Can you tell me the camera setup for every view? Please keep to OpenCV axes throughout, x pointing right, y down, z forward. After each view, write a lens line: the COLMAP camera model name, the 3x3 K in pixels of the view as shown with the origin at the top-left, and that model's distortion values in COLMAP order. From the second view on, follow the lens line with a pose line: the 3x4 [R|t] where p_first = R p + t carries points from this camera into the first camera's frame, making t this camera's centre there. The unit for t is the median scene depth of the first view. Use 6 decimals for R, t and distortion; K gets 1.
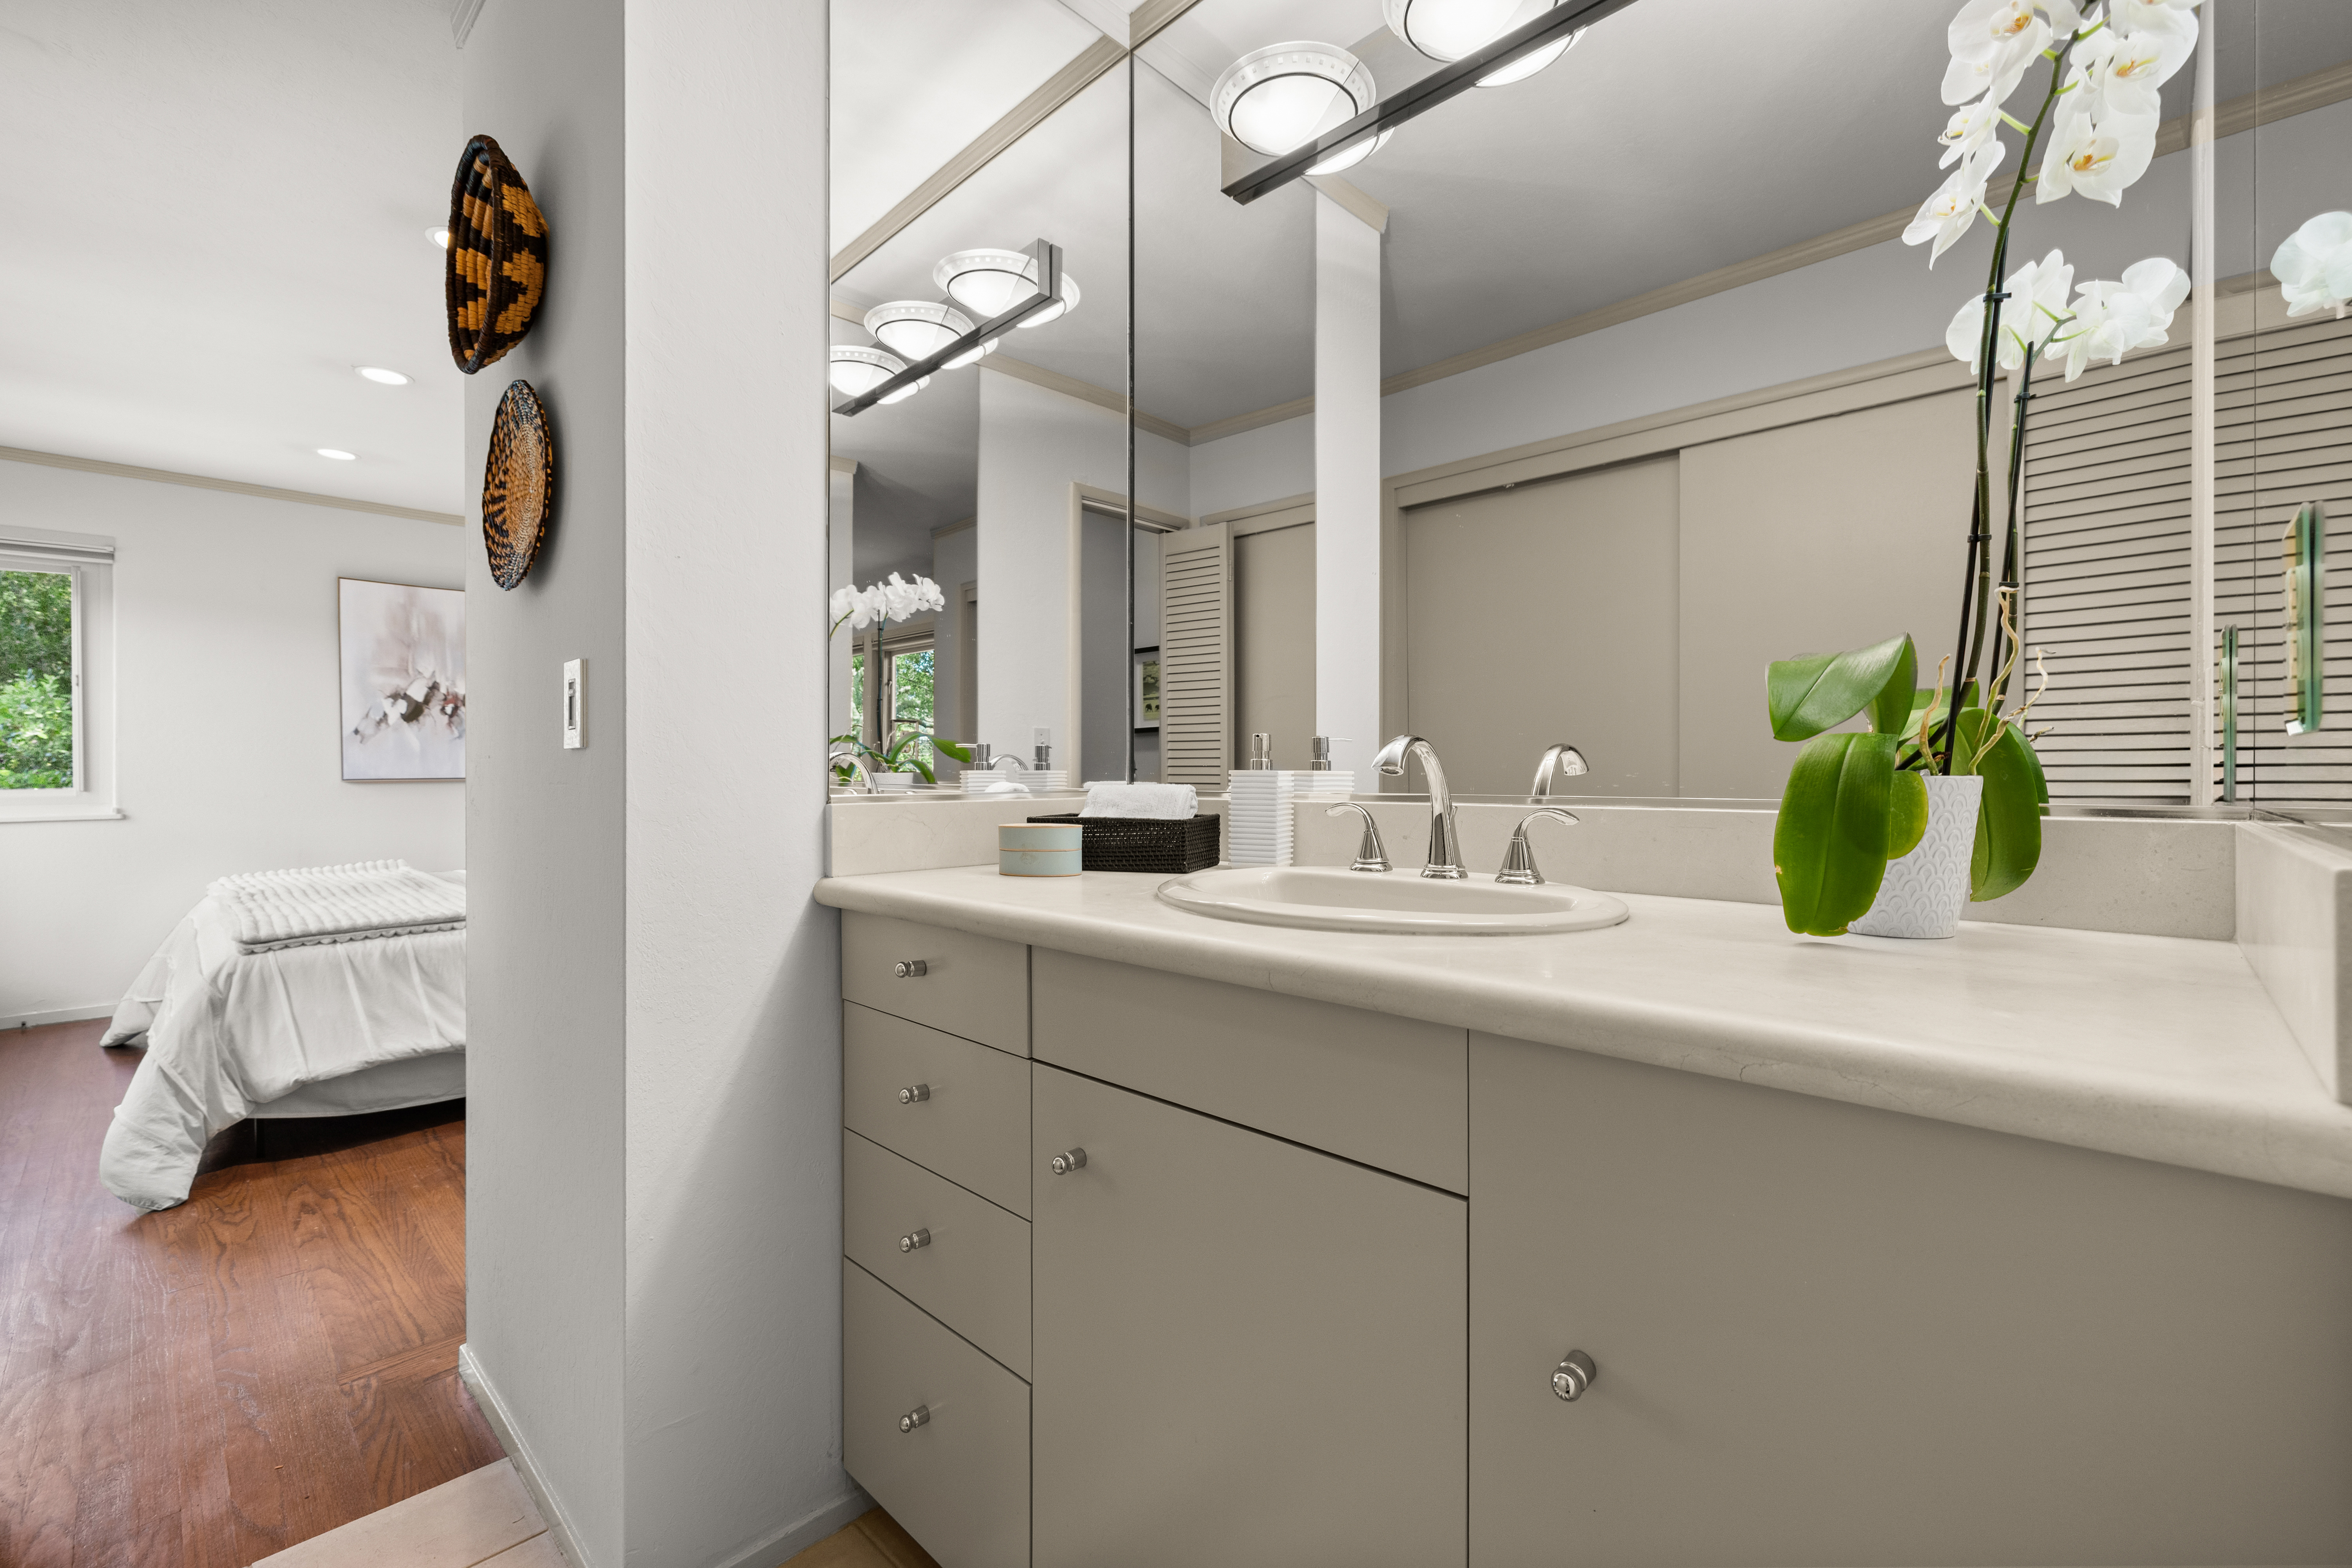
lens RADIAL K [[988.9, 0, 1172.5], [0, 988.9, 773.7], [0, 0, 1]] dist [0.000007, -0.000080]
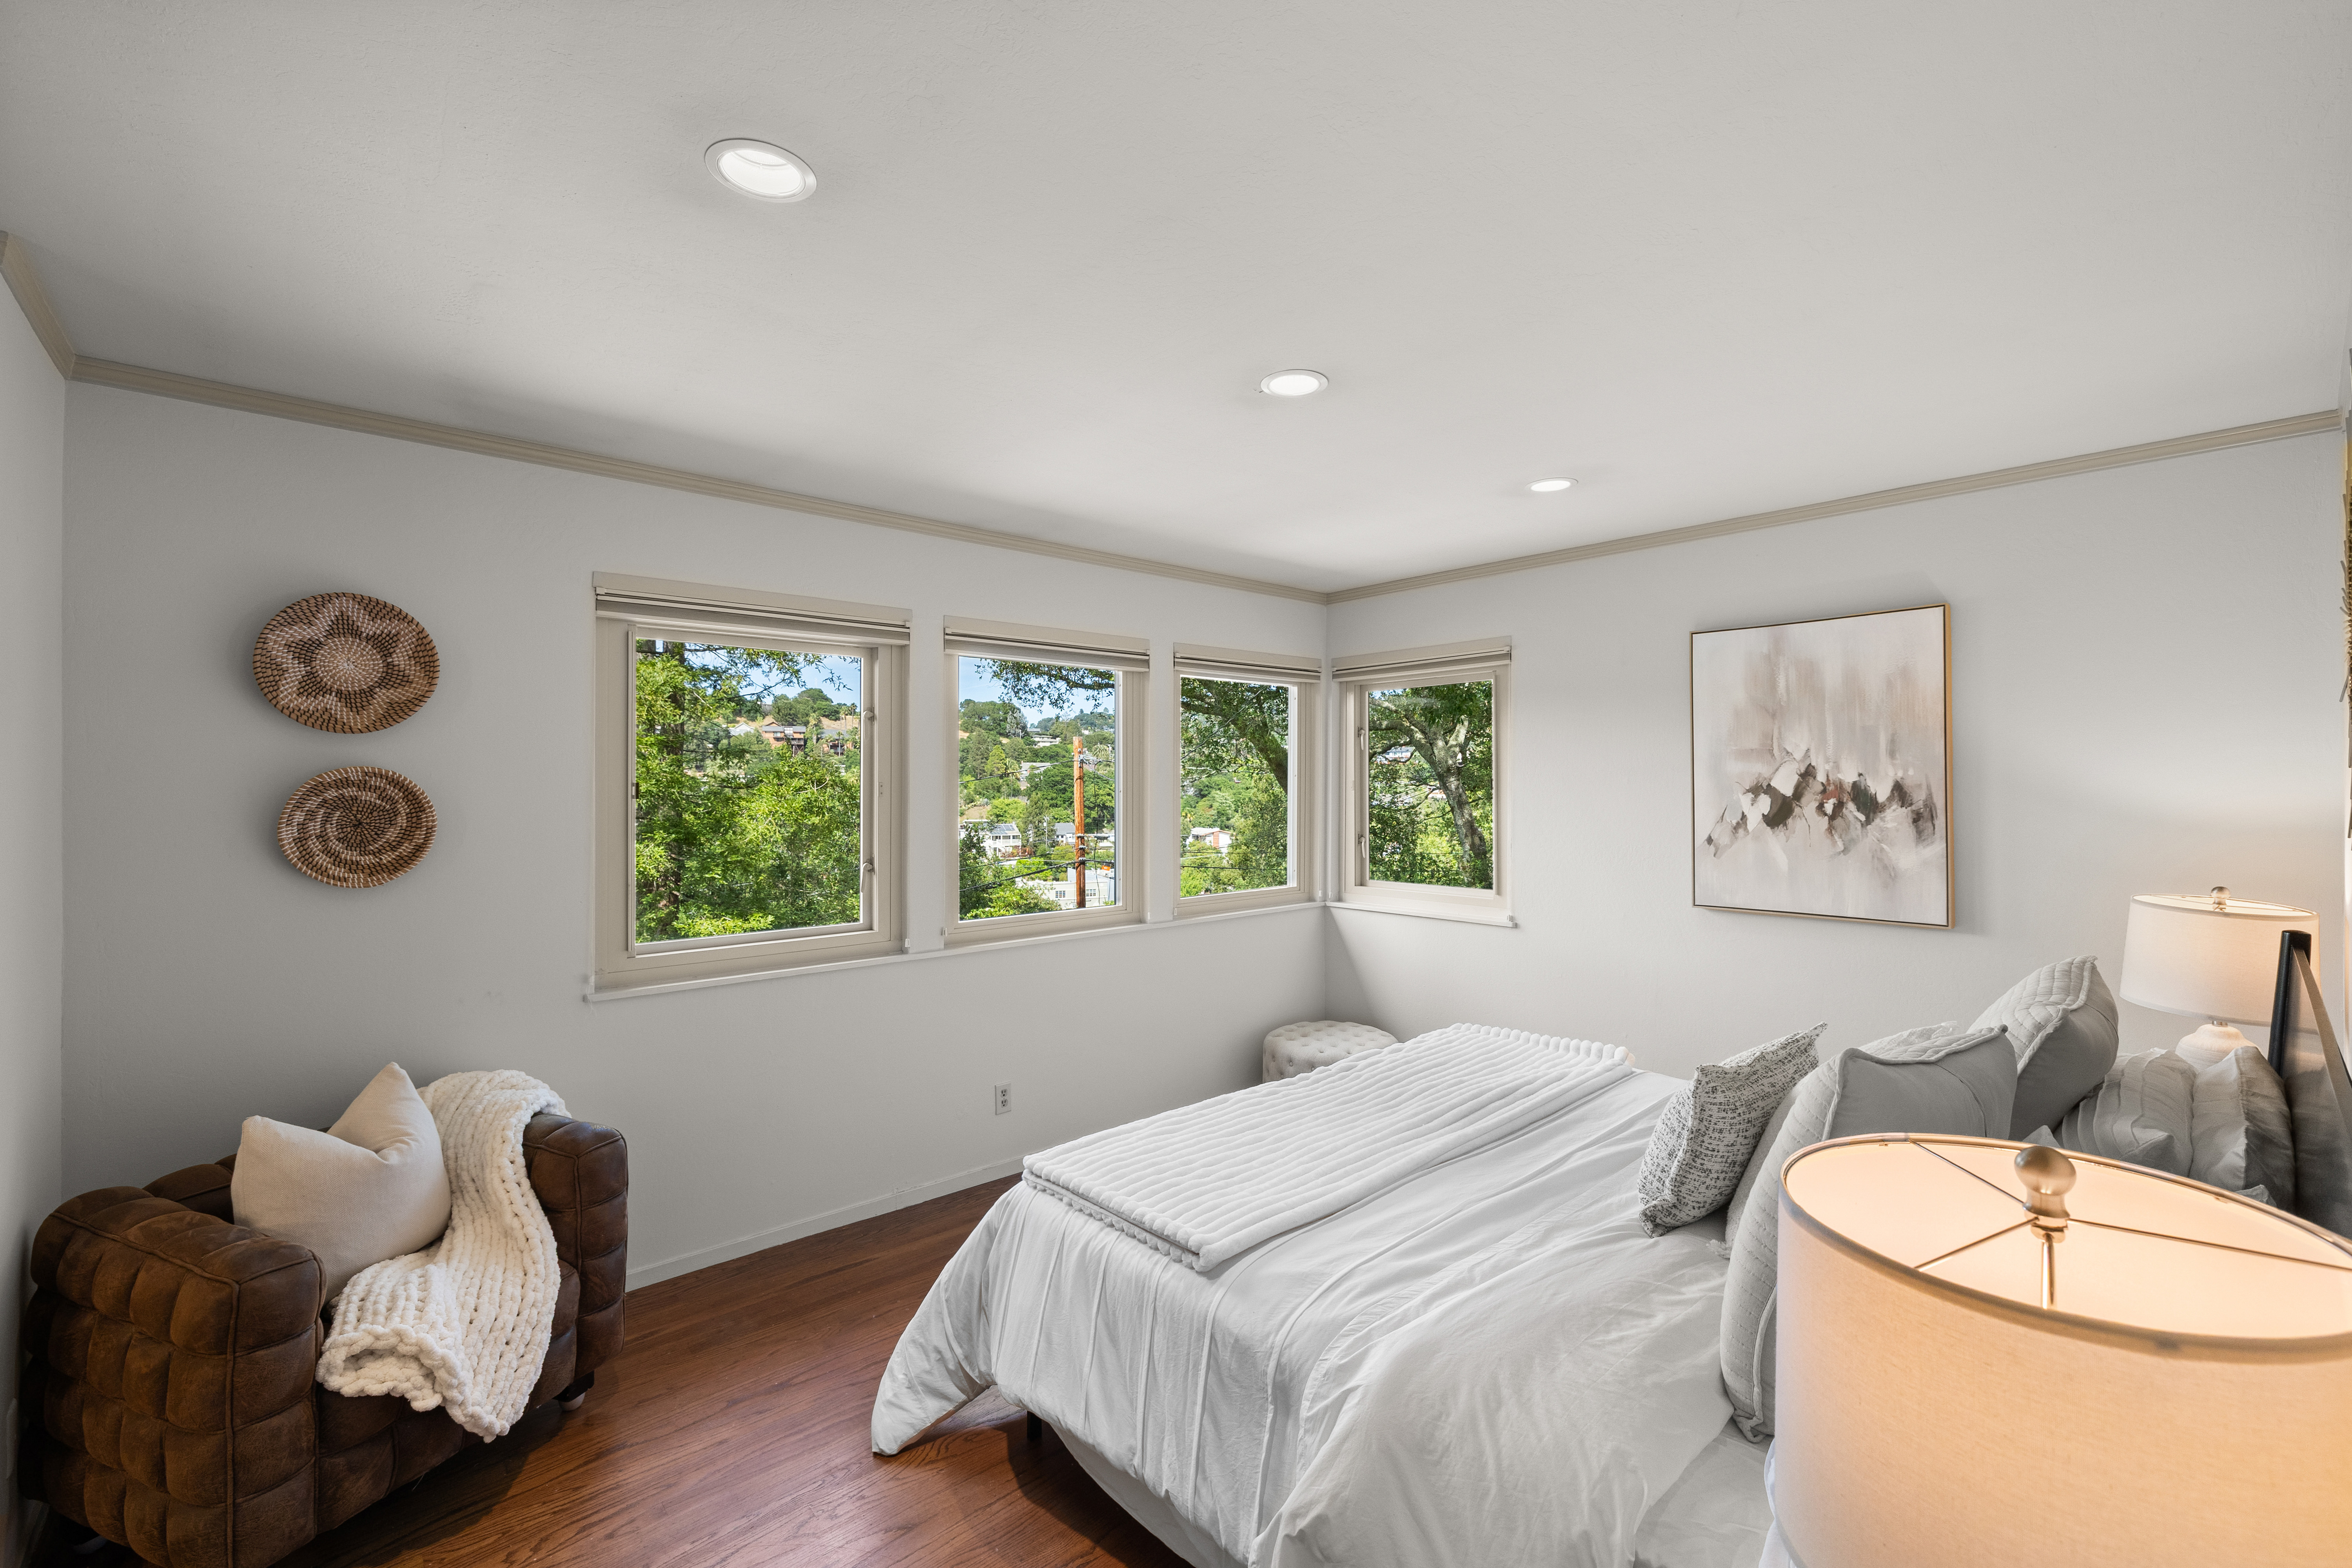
lens RADIAL K [[988.9, 0, 1172.5], [0, 988.9, 785.1], [0, 0, 1]] dist [0.000007, -0.000080]
pose [[-0.065028, -0.003503, -0.997877, -0.070270], [-0.008860, 0.999956, -0.002933, -0.075490], [0.997844, 0.008651, -0.065057, 0.634277]]
